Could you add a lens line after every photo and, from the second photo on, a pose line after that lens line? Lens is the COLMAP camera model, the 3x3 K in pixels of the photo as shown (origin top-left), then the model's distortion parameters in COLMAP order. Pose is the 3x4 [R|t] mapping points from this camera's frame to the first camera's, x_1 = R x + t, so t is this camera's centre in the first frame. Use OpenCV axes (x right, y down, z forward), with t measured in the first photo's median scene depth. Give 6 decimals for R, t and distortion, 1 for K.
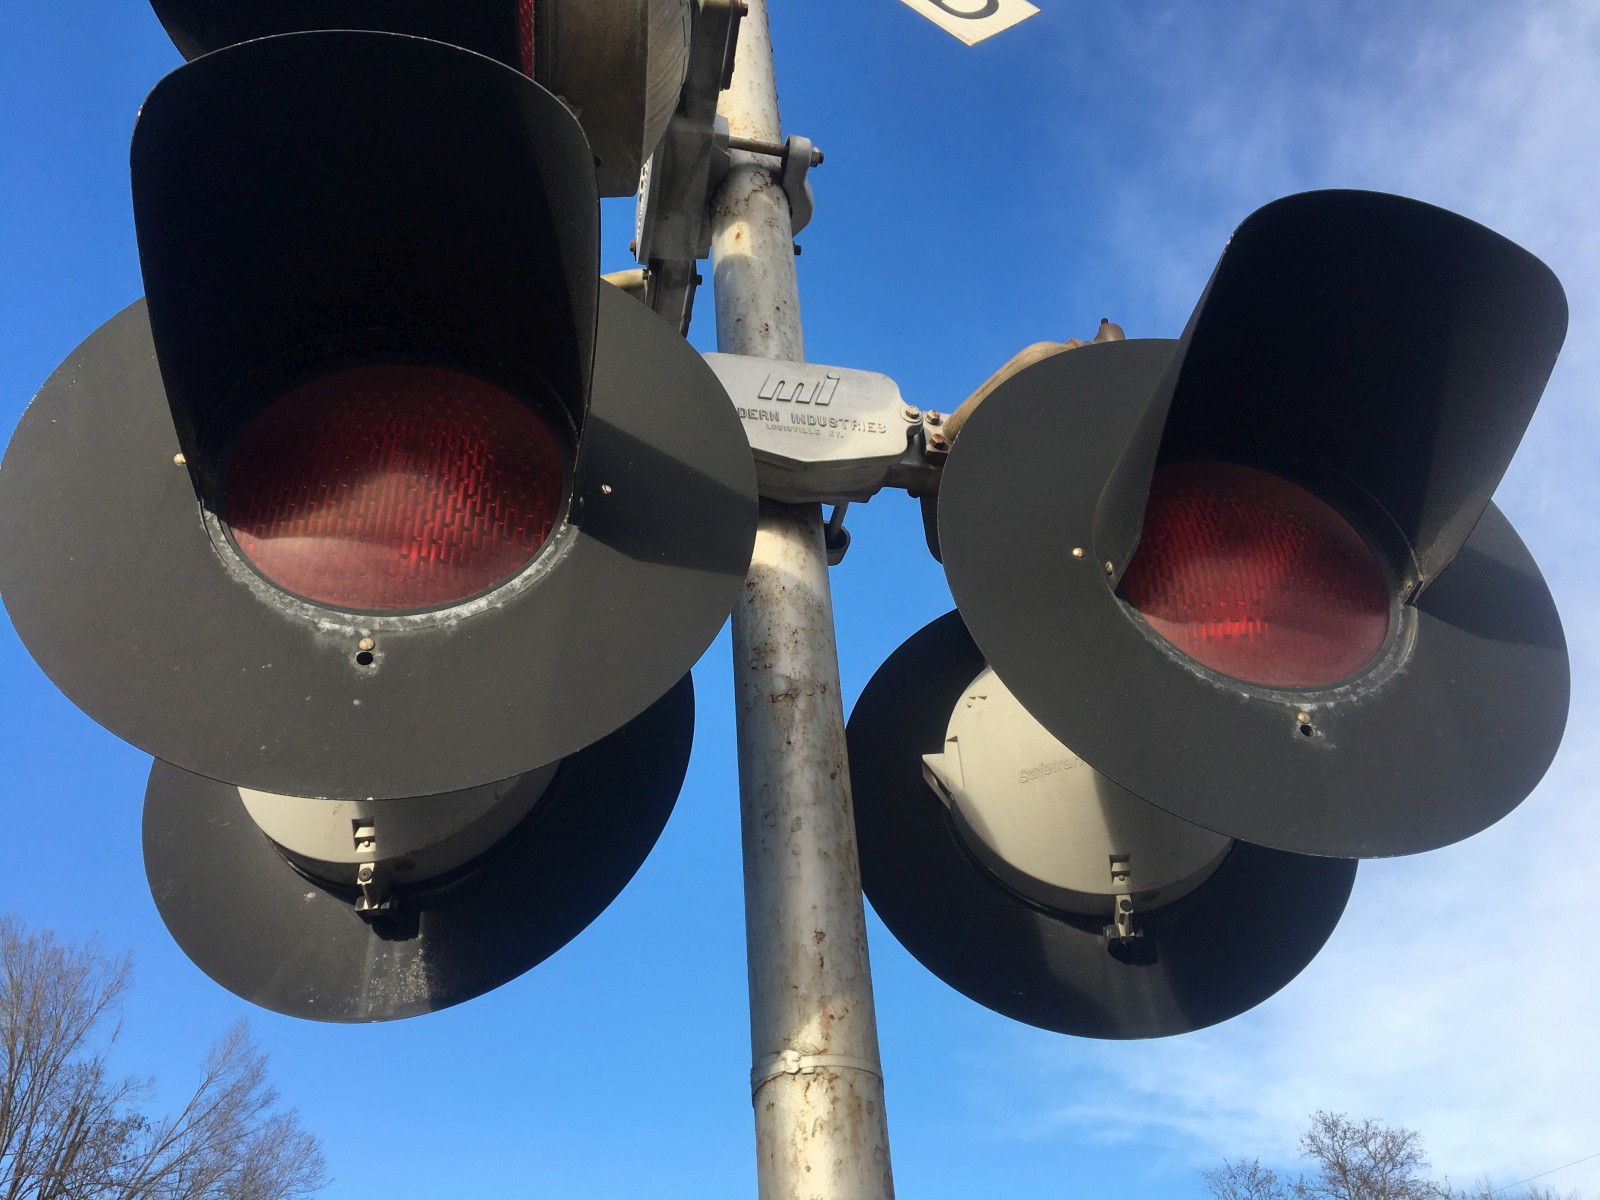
lens RADIAL K [[1338.3, 0, 795.4], [0, 1338.3, 610.1], [0, 0, 1]] dist [0.050510, -0.070832]
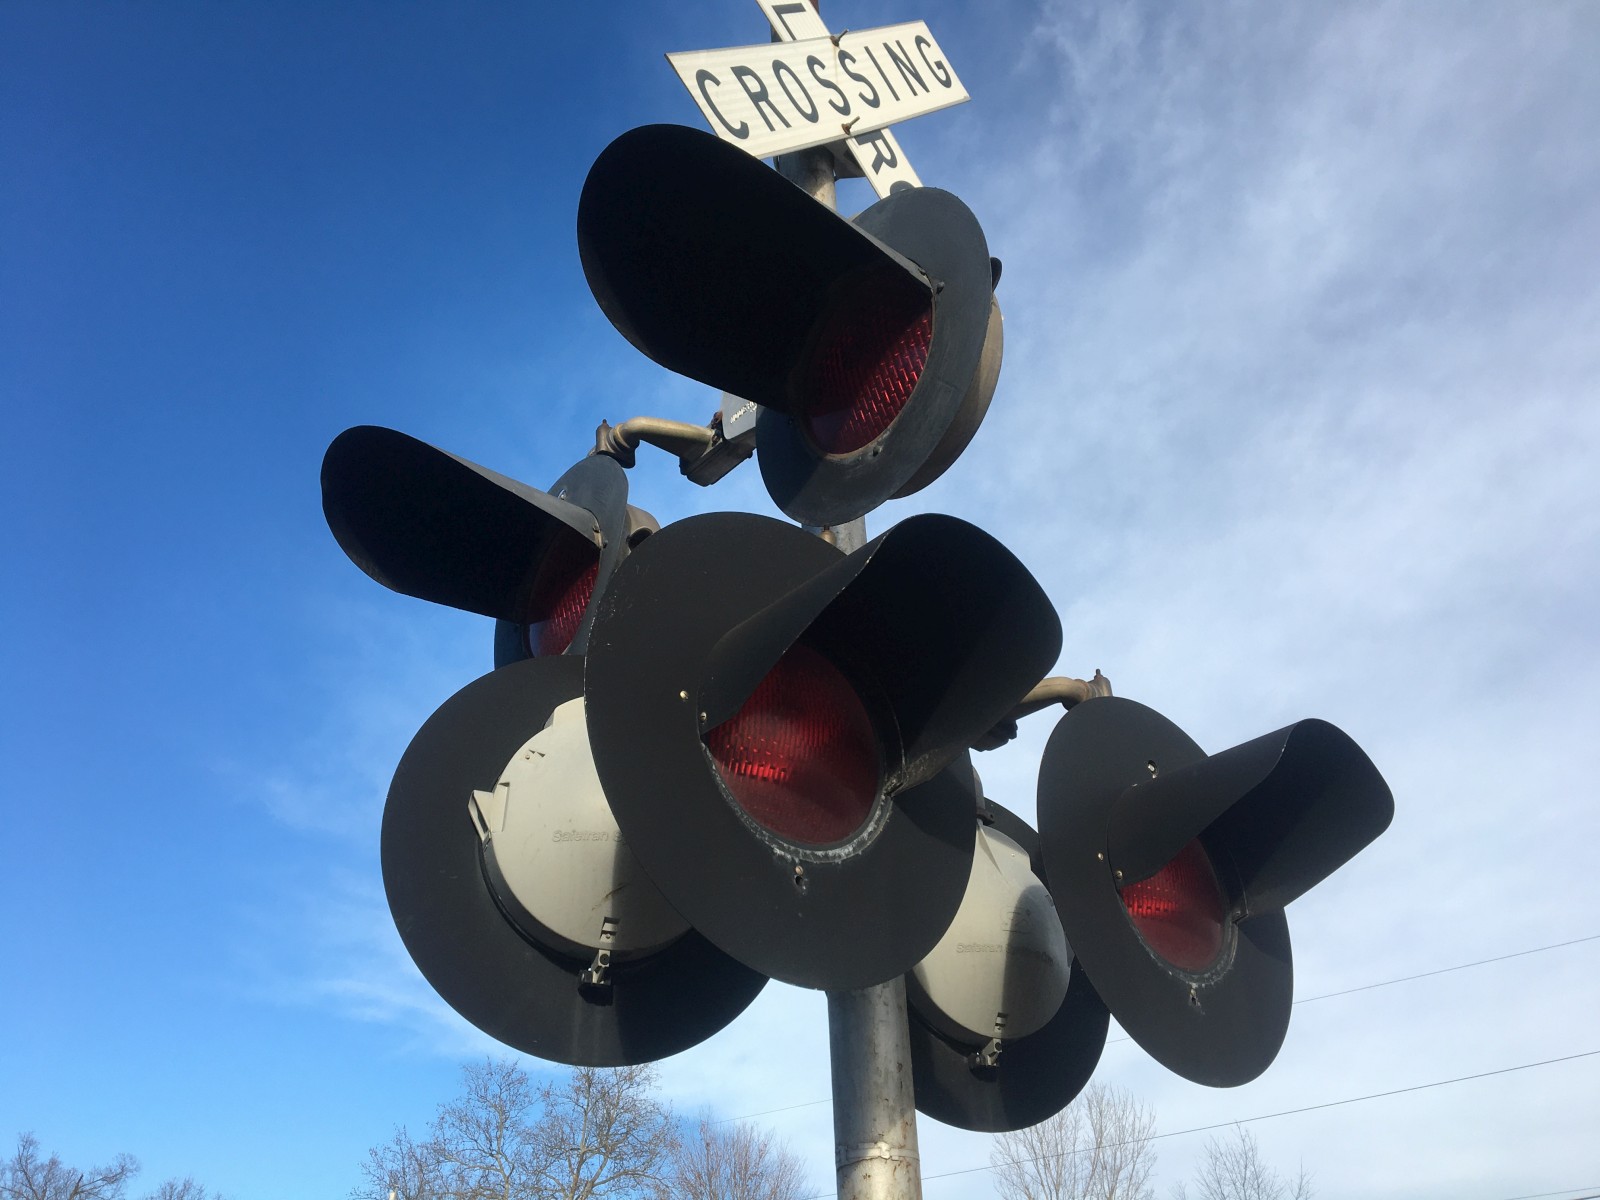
lens RADIAL K [[1328.2, 0, 786.1], [0, 1328.2, 593.3], [0, 0, 1]] dist [0.066048, -0.101774]
pose [[0.863863, 0.292188, 0.410325, -0.850787], [-0.317078, 0.948368, -0.007773, -0.208005], [-0.391410, -0.123390, 0.911906, -0.262493]]
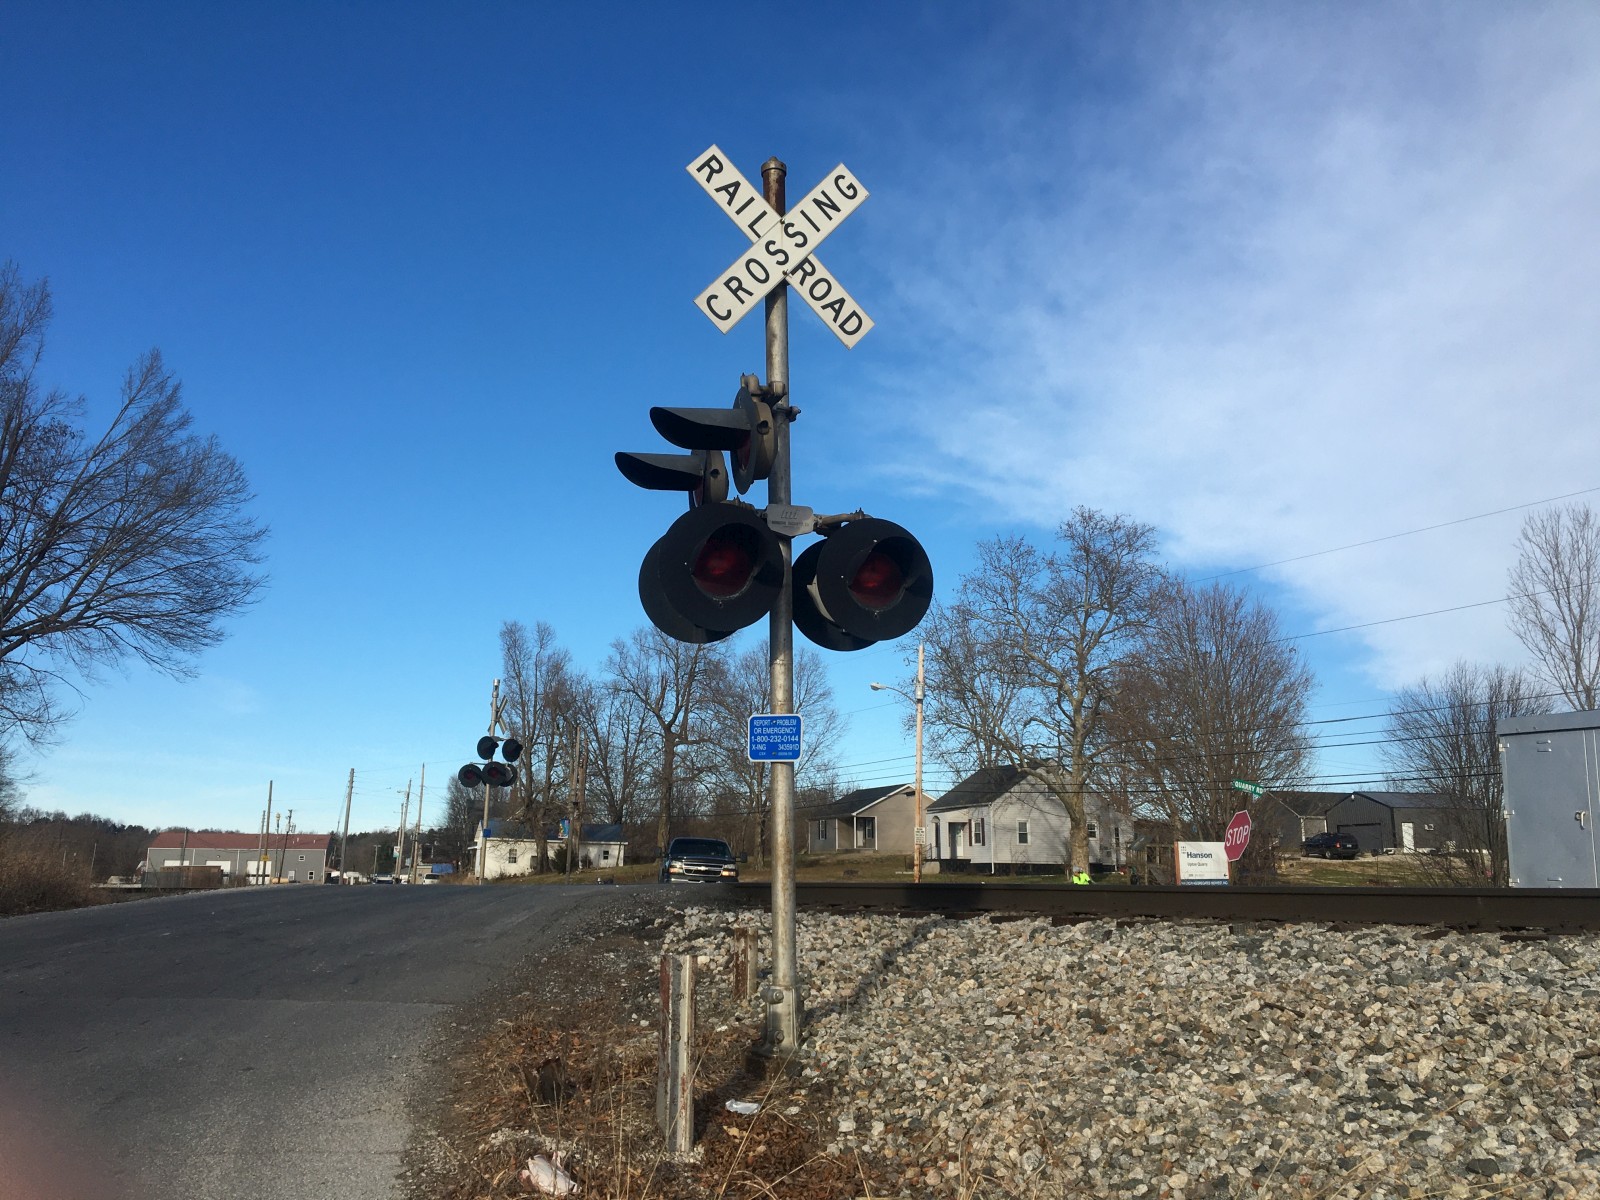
lens RADIAL K [[1338.3, 0, 795.4], [0, 1338.3, 610.1], [0, 0, 1]] dist [0.050510, -0.070832]
pose [[0.988076, 0.077762, 0.132890, -0.654097], [-0.129813, 0.884857, 0.447412, -2.203461], [-0.082796, -0.459327, 0.884400, -3.595093]]
